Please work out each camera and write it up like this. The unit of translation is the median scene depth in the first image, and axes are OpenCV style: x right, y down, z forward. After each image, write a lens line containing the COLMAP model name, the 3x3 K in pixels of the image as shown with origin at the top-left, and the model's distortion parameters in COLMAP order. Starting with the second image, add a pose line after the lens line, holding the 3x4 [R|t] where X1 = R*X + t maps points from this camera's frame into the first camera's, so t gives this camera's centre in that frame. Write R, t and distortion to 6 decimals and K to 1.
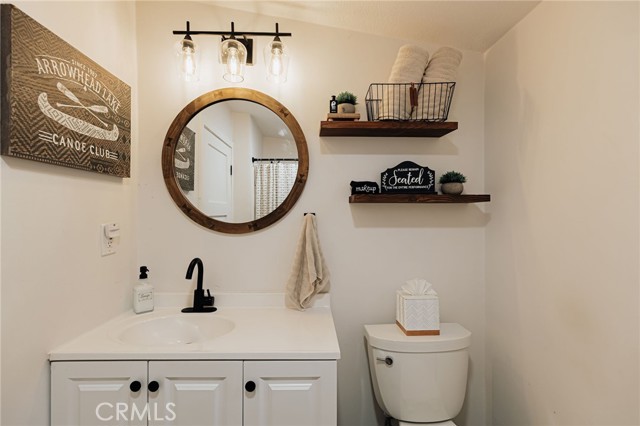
lens RADIAL K [[287.7, 0, 320.0], [0, 287.7, 214.4], [0, 0, 1]] dist [0.003242, 0.000490]
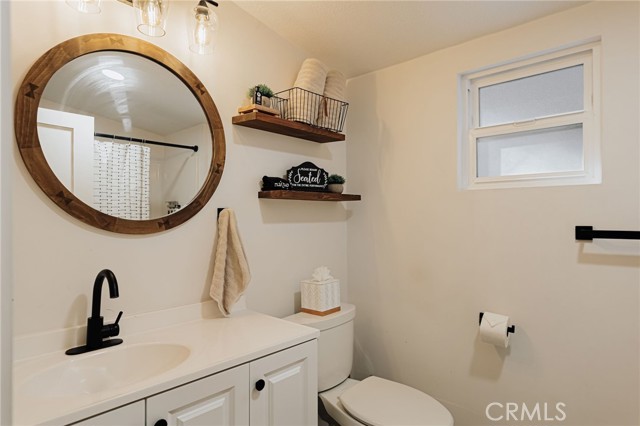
lens RADIAL K [[375.7, 0, 319.8], [0, 375.7, 212.6], [0, 0, 1]] dist [0.001095, 0.001158]
pose [[0.683120, 0.003950, 0.730296, -0.711012], [0.004226, 0.999947, -0.009362, 0.022198], [-0.730294, 0.009481, 0.683067, -0.007505]]
